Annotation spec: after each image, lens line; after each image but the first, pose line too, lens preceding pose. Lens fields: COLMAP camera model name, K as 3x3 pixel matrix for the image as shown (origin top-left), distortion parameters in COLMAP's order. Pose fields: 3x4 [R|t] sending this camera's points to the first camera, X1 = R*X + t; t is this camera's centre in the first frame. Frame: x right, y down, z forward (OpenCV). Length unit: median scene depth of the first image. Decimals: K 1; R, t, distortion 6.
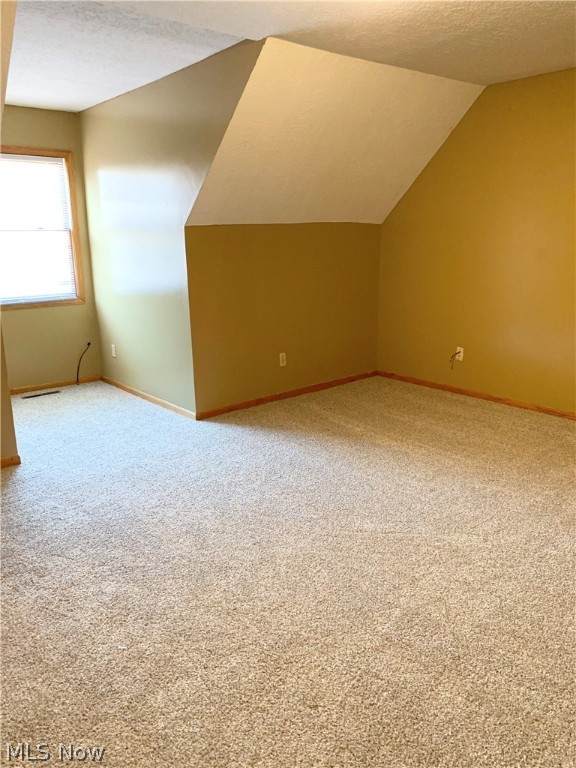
lens RADIAL K [[590.1, 0, 287.9], [0, 590.1, 384.2], [0, 0, 1]] dist [0.026143, -0.018641]
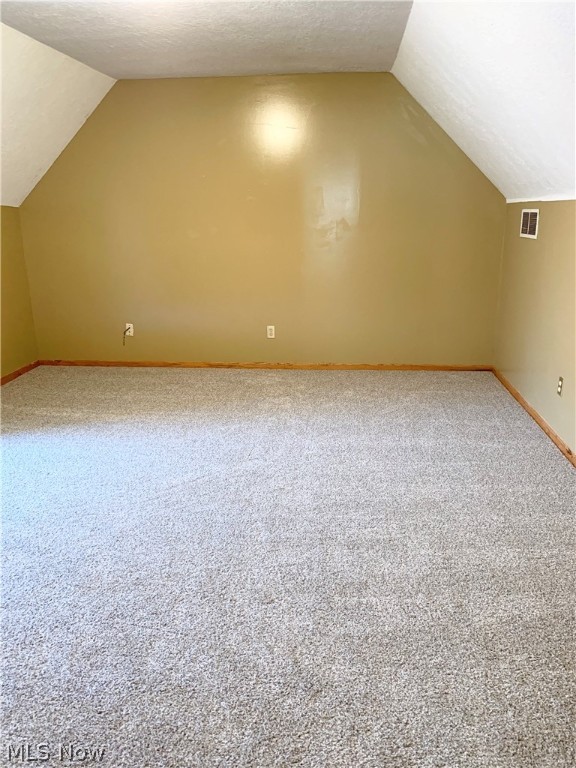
lens RADIAL K [[590.1, 0, 287.2], [0, 590.1, 383.8], [0, 0, 1]] dist [0.026143, -0.018641]
pose [[0.732507, -0.194482, 0.652388, -0.222937], [0.177226, 0.979758, 0.093083, -0.004335], [-0.657285, 0.047436, 0.752148, 0.008378]]
